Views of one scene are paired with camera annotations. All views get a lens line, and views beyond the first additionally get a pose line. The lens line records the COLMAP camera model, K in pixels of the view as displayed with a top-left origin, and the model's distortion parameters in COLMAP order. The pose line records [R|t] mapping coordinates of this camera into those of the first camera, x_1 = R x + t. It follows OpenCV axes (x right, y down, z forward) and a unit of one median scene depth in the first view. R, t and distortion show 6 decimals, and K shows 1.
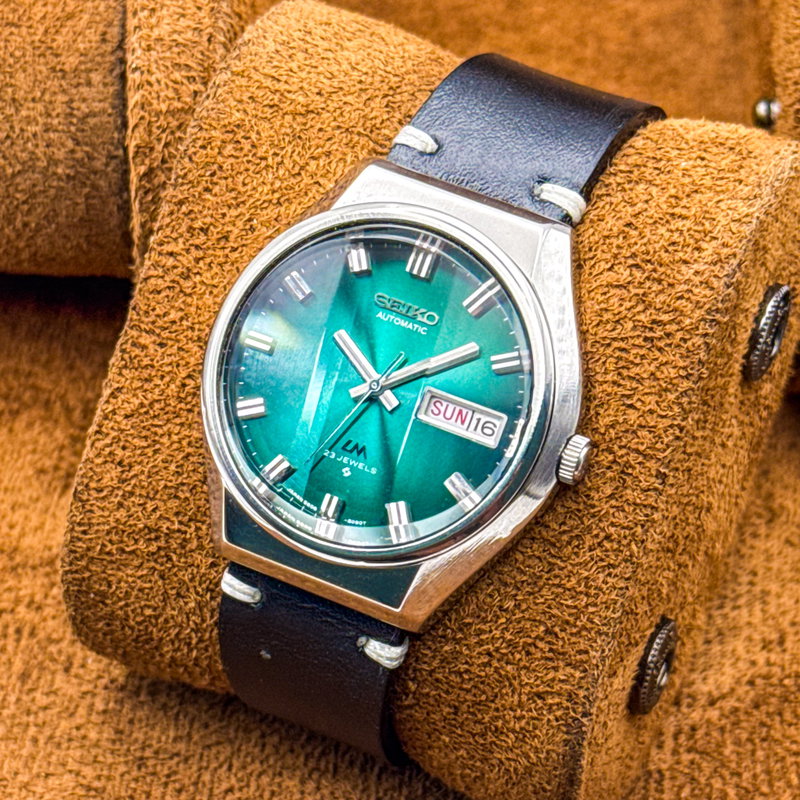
lens RADIAL K [[2689.6, 0, 399.4], [0, 2689.6, 420.5], [0, 0, 1]] dist [0.134277, 2.248339]
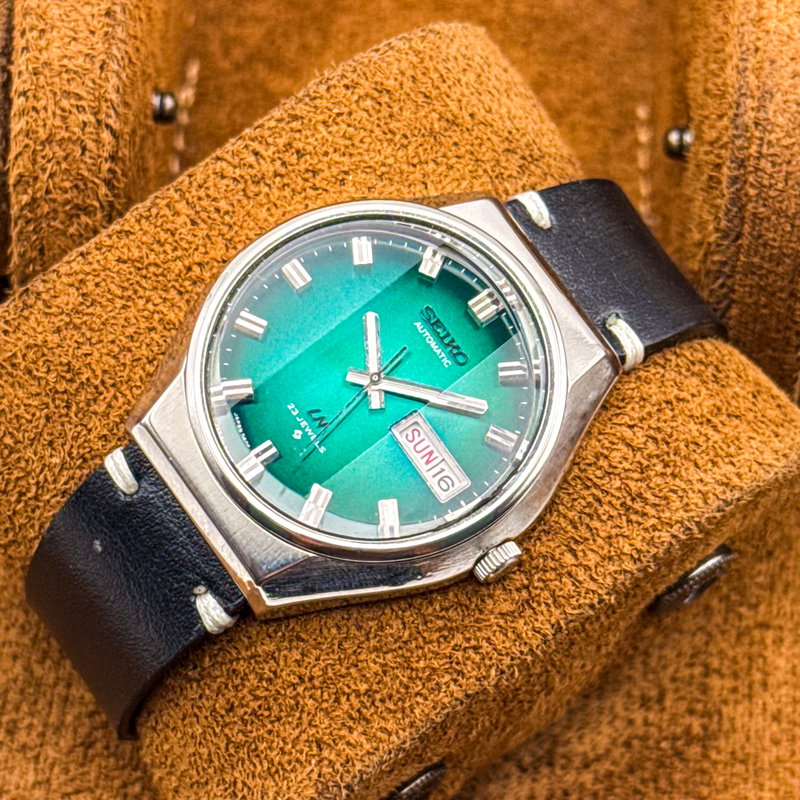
lens RADIAL K [[2689.6, 0, 399.4], [0, 2689.6, 420.5], [0, 0, 1]] dist [0.134277, 2.248339]
pose [[0.799299, 0.590329, 0.112396, -0.100230], [-0.572935, 0.805036, -0.153824, 0.140461], [-0.181290, 0.058556, 0.981685, 0.051474]]
